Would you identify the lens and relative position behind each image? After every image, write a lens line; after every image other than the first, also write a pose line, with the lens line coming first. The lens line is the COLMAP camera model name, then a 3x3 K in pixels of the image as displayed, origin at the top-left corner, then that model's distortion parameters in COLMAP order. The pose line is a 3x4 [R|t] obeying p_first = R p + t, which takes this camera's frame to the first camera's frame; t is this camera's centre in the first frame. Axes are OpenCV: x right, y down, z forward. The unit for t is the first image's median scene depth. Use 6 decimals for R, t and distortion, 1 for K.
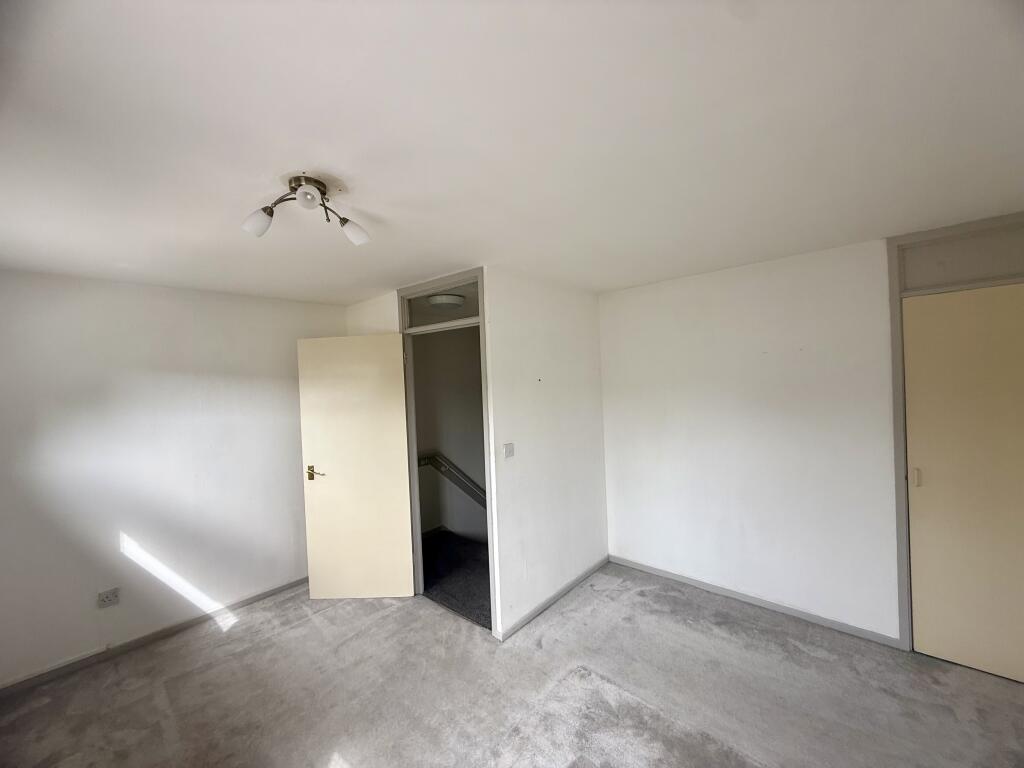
lens RADIAL K [[407.9, 0, 510.0], [0, 407.9, 379.9], [0, 0, 1]] dist [0.001389, 0.000065]
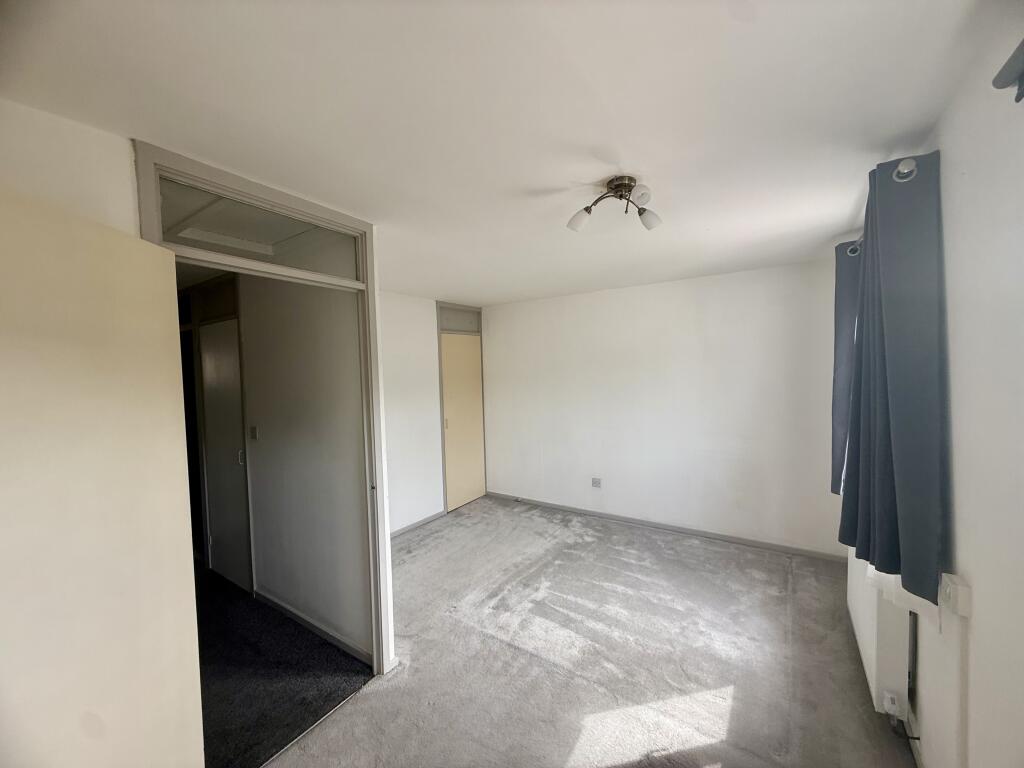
lens RADIAL K [[407.9, 0, 510.0], [0, 407.9, 379.9], [0, 0, 1]] dist [0.001389, 0.000065]
pose [[-0.134506, 0.024727, 0.990604, -1.022096], [0.058697, 0.998132, -0.016945, 0.078460], [-0.989173, 0.055866, -0.135706, 0.951005]]
